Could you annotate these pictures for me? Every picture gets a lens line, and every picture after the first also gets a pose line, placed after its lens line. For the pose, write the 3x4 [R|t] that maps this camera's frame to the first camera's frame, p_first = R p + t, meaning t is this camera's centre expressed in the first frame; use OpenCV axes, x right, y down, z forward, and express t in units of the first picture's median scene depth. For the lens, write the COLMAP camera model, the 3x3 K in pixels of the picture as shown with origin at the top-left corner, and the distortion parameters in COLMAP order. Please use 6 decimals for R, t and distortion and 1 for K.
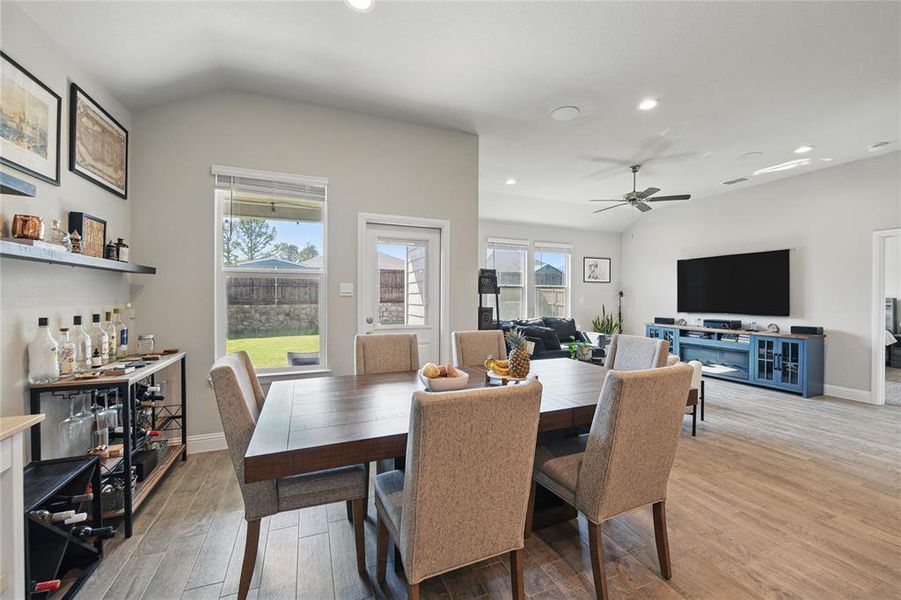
lens RADIAL K [[359.2, 0, 455.8], [0, 359.2, 299.0], [0, 0, 1]] dist [-0.007175, -0.001050]
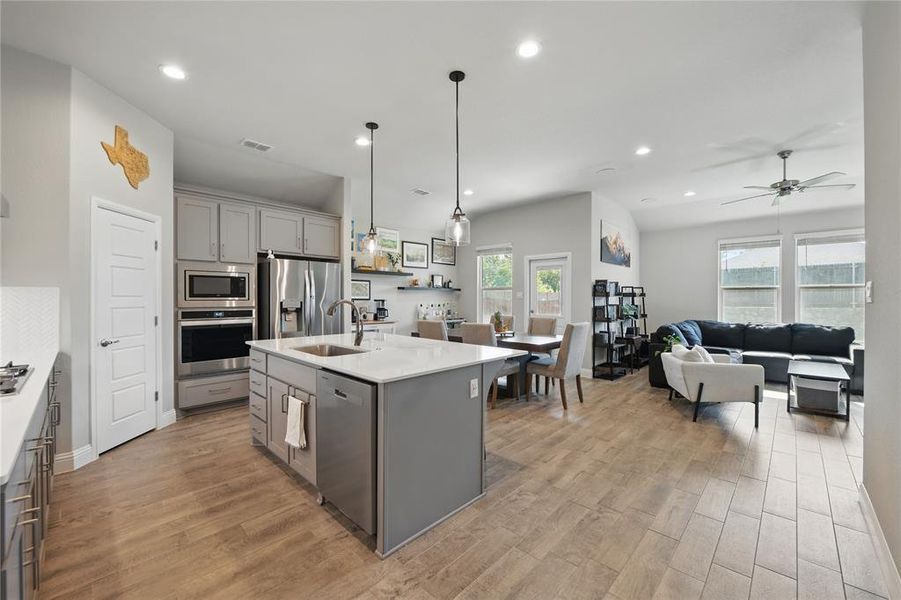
lens RADIAL K [[359.2, 0, 455.5], [0, 359.2, 299.5], [0, 0, 1]] dist [-0.007175, -0.001050]
pose [[0.411154, -0.000386, -0.911566, 0.956823], [-0.005626, 0.999980, -0.002961, 0.003282], [0.911549, 0.006346, 0.411143, -0.104095]]
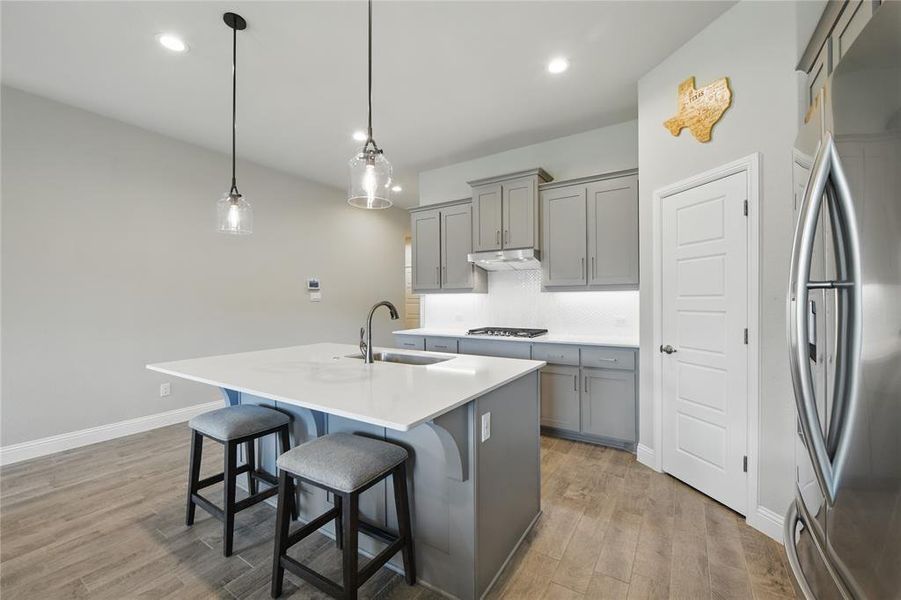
lens RADIAL K [[359.2, 0, 456.3], [0, 359.2, 301.6], [0, 0, 1]] dist [-0.007175, -0.001050]
pose [[-0.577203, -0.004144, 0.816590, -0.093343], [0.007210, 0.999922, 0.010171, -0.000358], [-0.816569, 0.011758, -0.577128, 0.165807]]
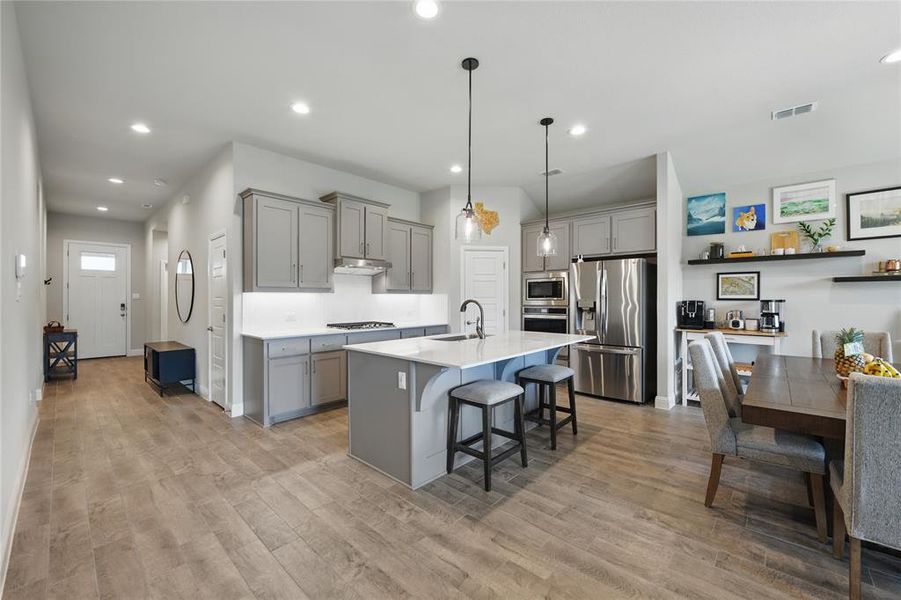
lens RADIAL K [[359.2, 0, 454.9], [0, 359.2, 298.5], [0, 0, 1]] dist [-0.007175, -0.001050]
pose [[-0.902445, -0.001982, -0.430801, 0.691134], [-0.003927, 0.999986, 0.003625, -0.001696], [0.430788, 0.004963, -0.902440, 0.610735]]
